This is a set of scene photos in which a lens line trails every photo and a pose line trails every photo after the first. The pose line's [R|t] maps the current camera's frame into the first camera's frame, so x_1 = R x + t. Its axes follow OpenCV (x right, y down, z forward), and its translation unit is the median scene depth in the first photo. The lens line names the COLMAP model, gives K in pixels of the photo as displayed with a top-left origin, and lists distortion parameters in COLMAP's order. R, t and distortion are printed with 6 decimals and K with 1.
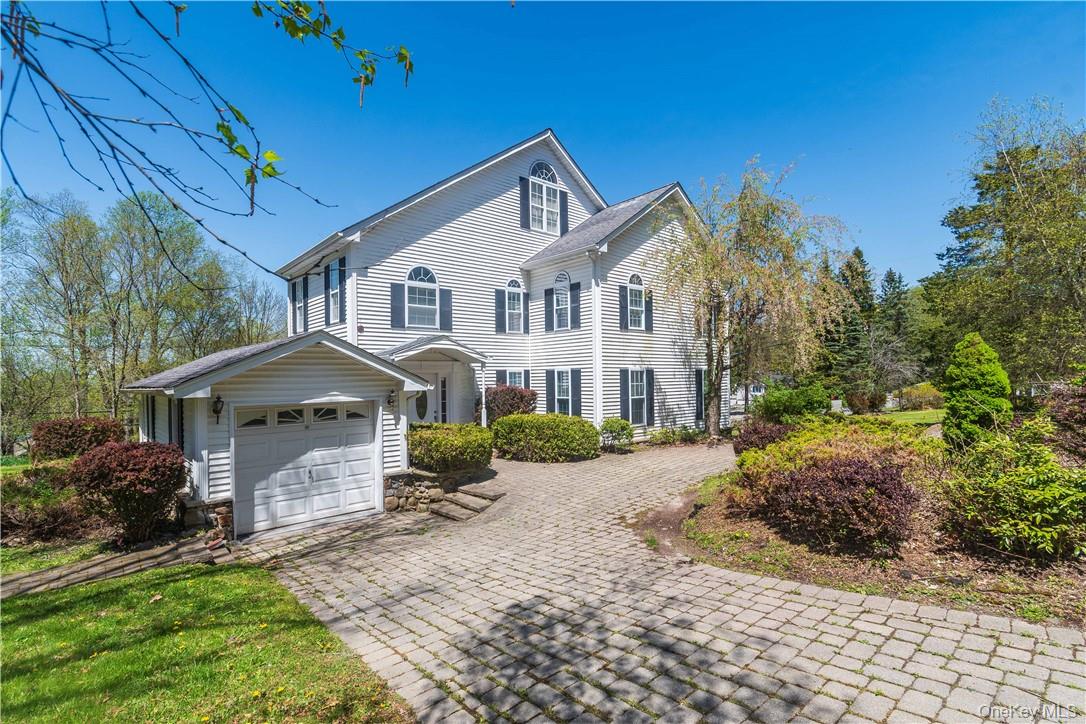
lens RADIAL K [[472.0, 0, 542.5], [0, 472.0, 383.5], [0, 0, 1]] dist [0.015960, -0.000263]
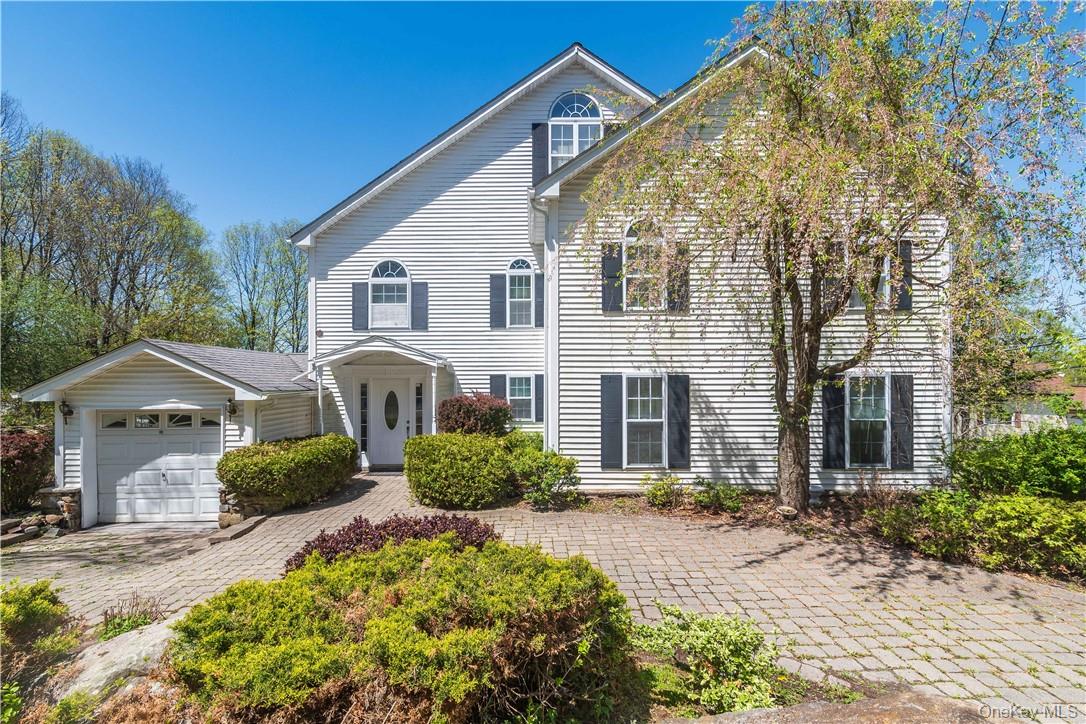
lens RADIAL K [[472.0, 0, 542.5], [0, 472.0, 383.5], [0, 0, 1]] dist [0.015960, -0.000263]
pose [[0.765324, 0.017841, -0.643398, 0.544297], [-0.015991, 0.999834, 0.008703, -0.024602], [0.643446, 0.003628, 0.765483, 0.488170]]
